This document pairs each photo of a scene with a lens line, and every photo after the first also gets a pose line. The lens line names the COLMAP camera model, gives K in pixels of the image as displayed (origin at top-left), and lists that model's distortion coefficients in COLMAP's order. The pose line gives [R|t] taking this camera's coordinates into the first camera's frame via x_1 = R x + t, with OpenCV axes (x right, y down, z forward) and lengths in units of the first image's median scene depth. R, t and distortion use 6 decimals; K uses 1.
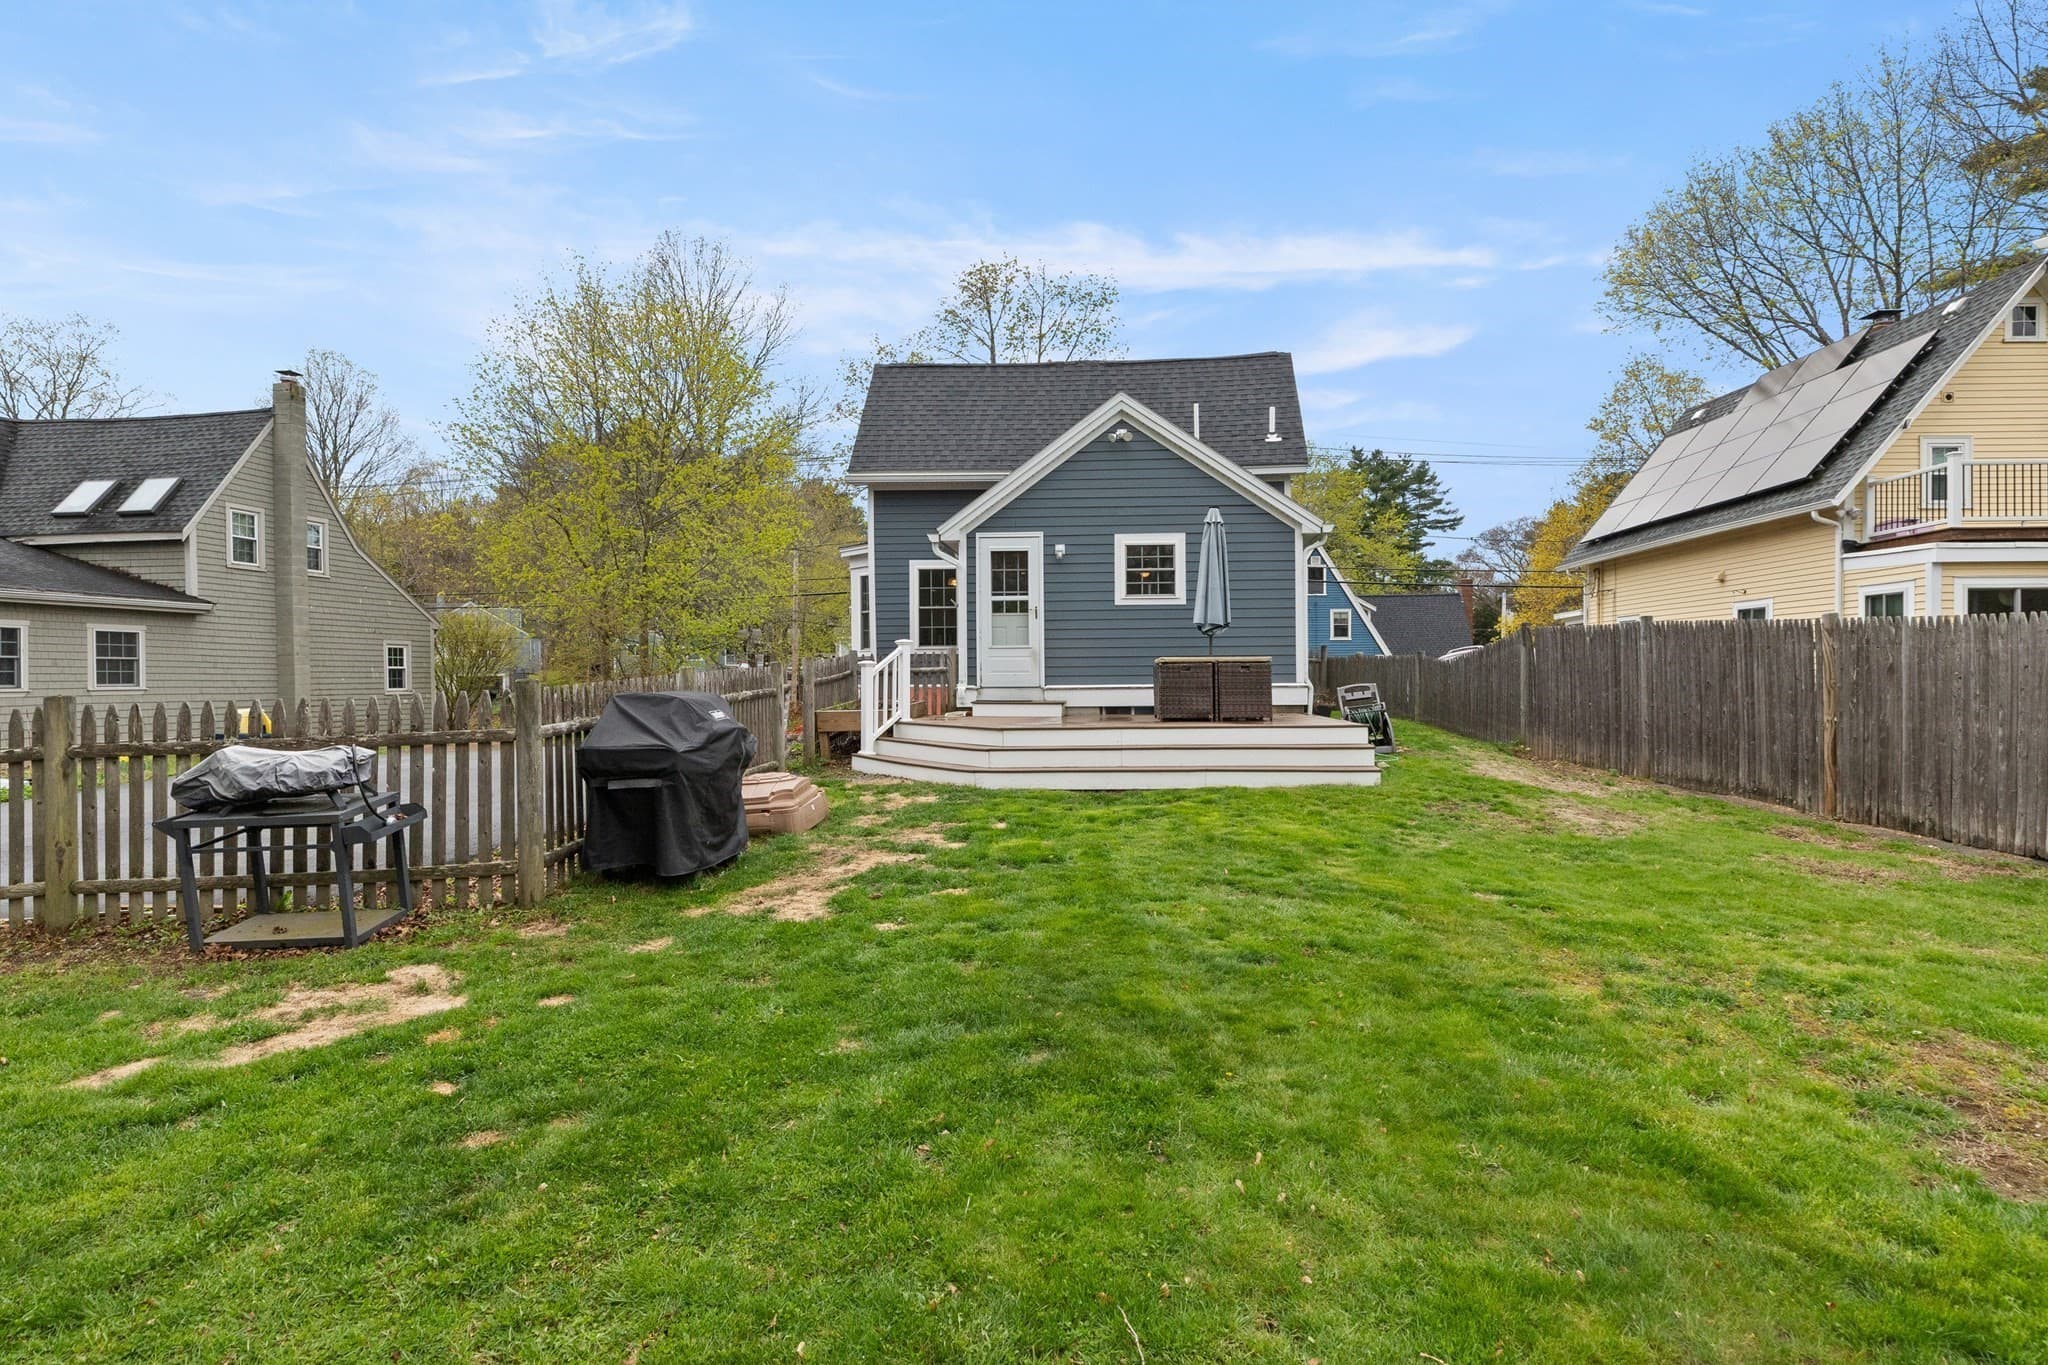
lens RADIAL K [[1054.6, 0, 1083.0], [0, 1054.6, 686.1], [0, 0, 1]] dist [-0.005433, 0.002061]
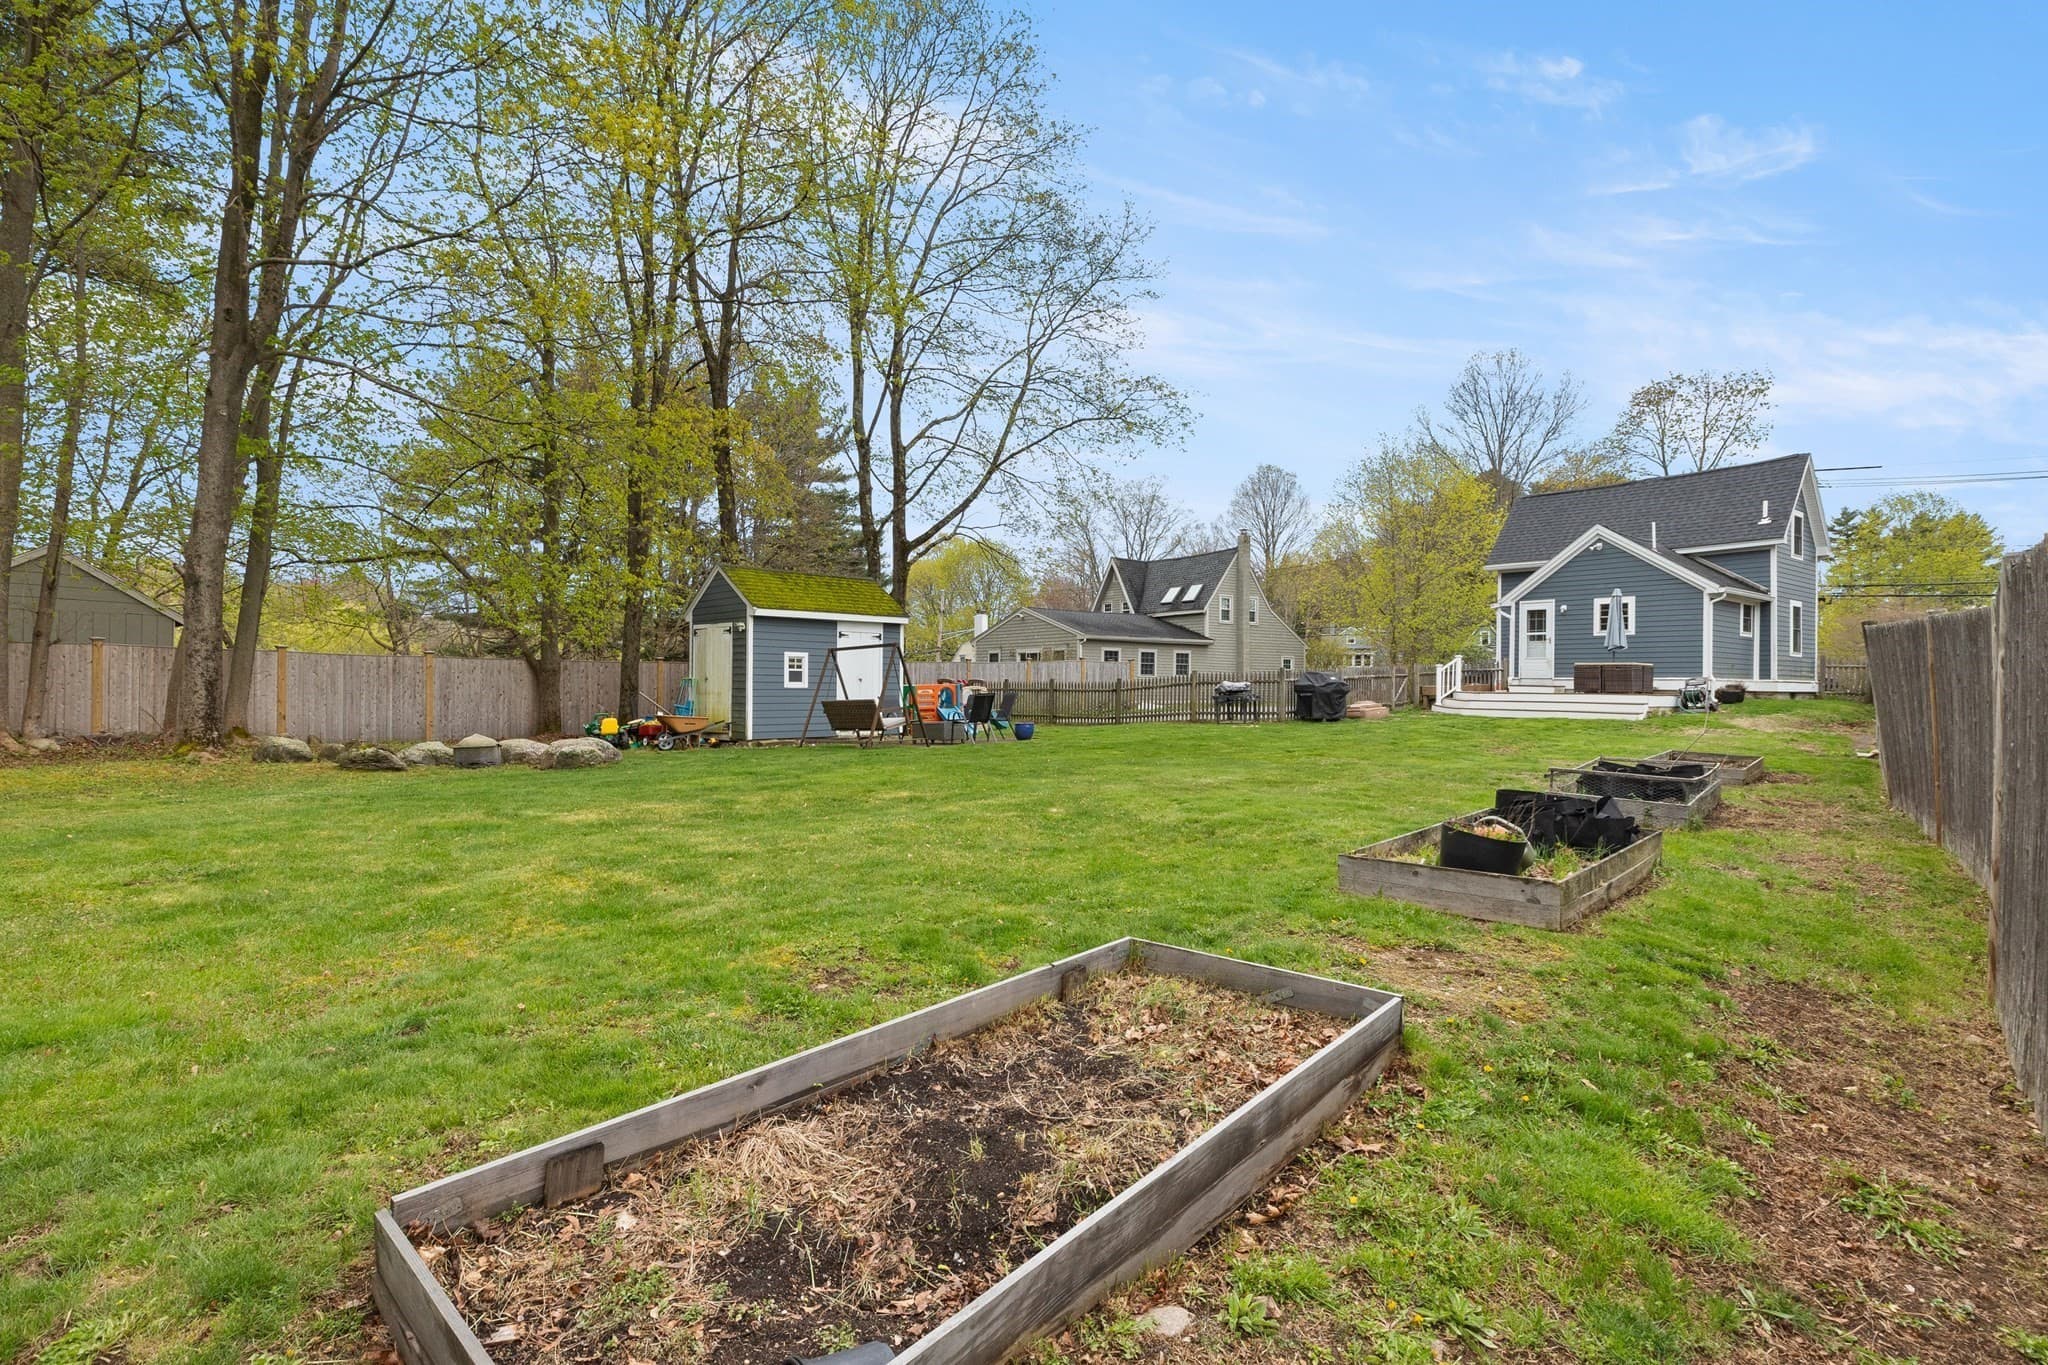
lens RADIAL K [[972.8, 0, 1038.3], [0, 972.8, 681.6], [0, 0, 1]] dist [0.003825, 0.000679]
pose [[0.653878, 0.013162, -0.756485, 0.701473], [-0.022365, 0.999748, -0.001936, 0.031291], [0.756269, 0.018184, 0.654008, -0.898161]]
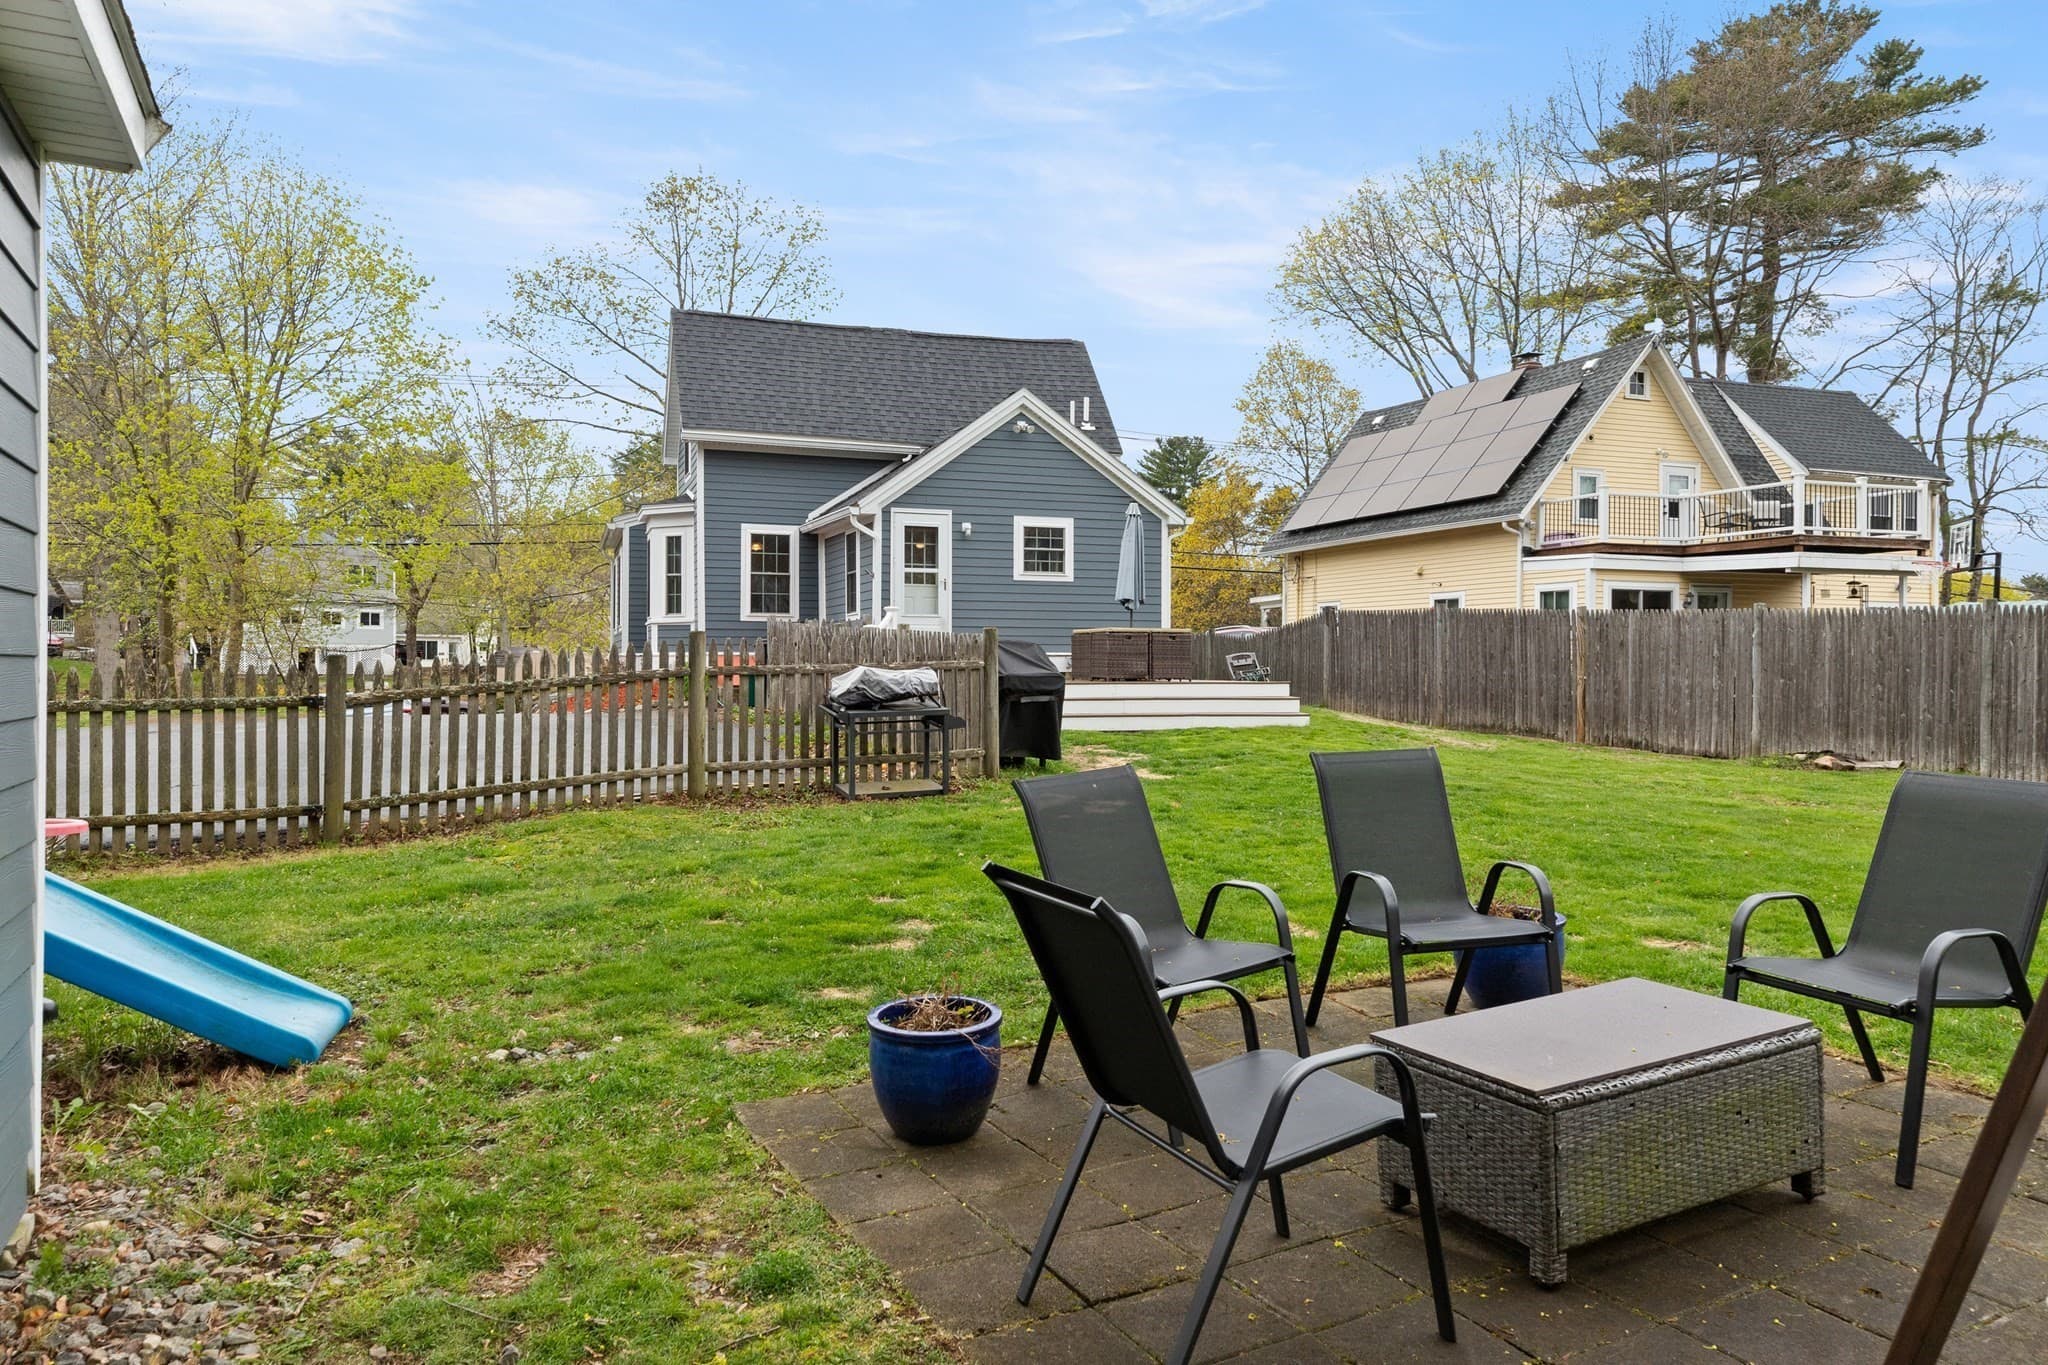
lens RADIAL K [[1390.6, 0, 1024.2], [0, 1390.6, 676.2], [0, 0, 1]] dist [0.008886, 0.002939]
pose [[0.927882, 0.008836, 0.372769, -0.497746], [-0.008128, 0.999961, -0.003471, 0.028380], [-0.372786, 0.000191, 0.927917, -0.350134]]
